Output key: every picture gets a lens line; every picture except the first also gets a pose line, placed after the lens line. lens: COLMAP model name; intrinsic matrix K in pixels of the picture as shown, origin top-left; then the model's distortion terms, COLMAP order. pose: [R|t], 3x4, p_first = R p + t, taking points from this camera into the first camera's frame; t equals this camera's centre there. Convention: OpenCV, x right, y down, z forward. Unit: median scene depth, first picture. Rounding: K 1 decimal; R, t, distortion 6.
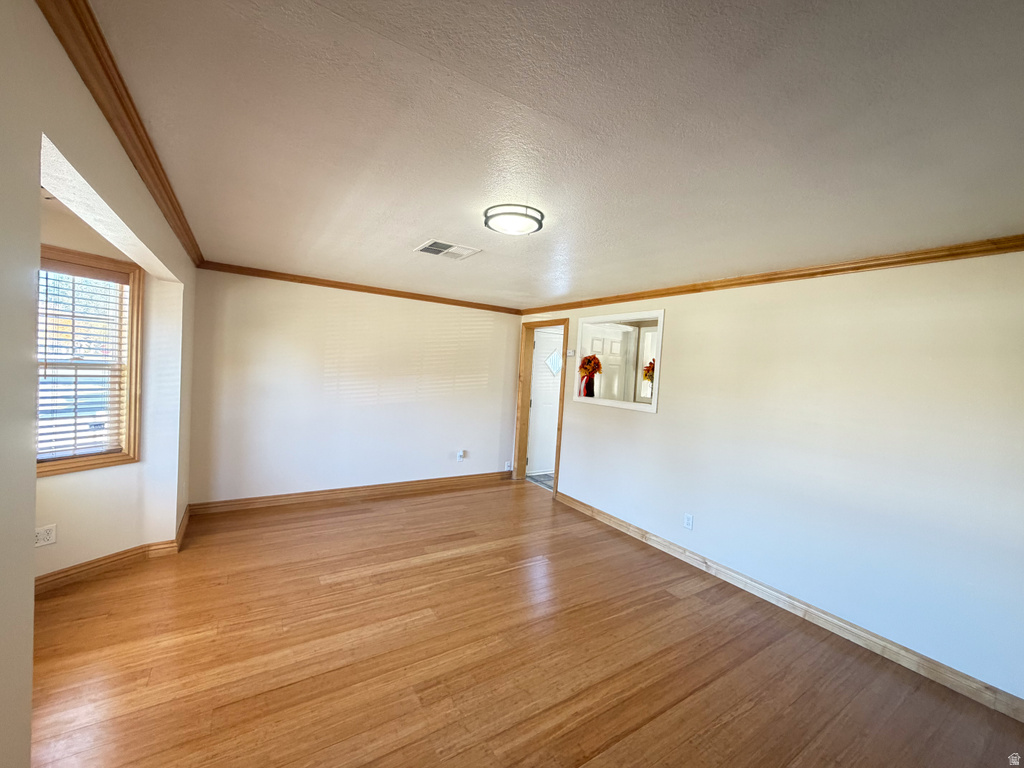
lens RADIAL K [[408.3, 0, 509.7], [0, 408.3, 385.3], [0, 0, 1]] dist [0.001084, -0.000070]
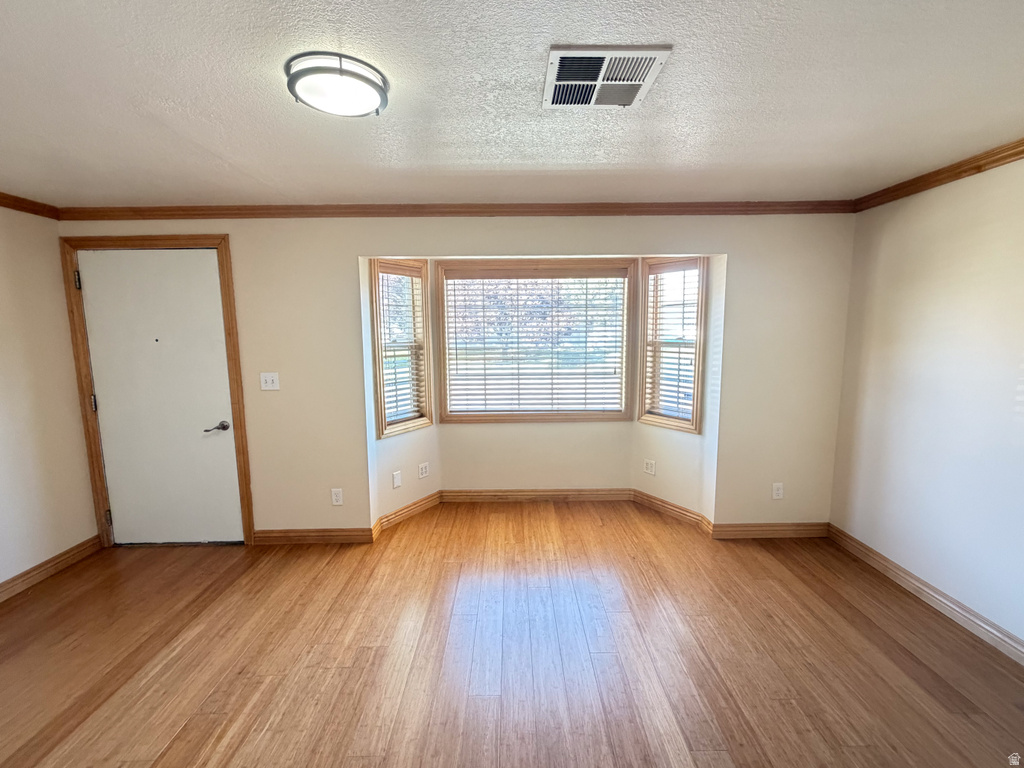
lens RADIAL K [[456.8, 0, 512.0], [0, 456.8, 384.0], [0, 0, 1]] dist [-0.000555, -0.000124]
pose [[-0.532280, 0.044584, -0.845393, 0.390478], [-0.067517, 0.993196, 0.094889, -0.025800], [0.843871, 0.107586, -0.525649, 1.322725]]
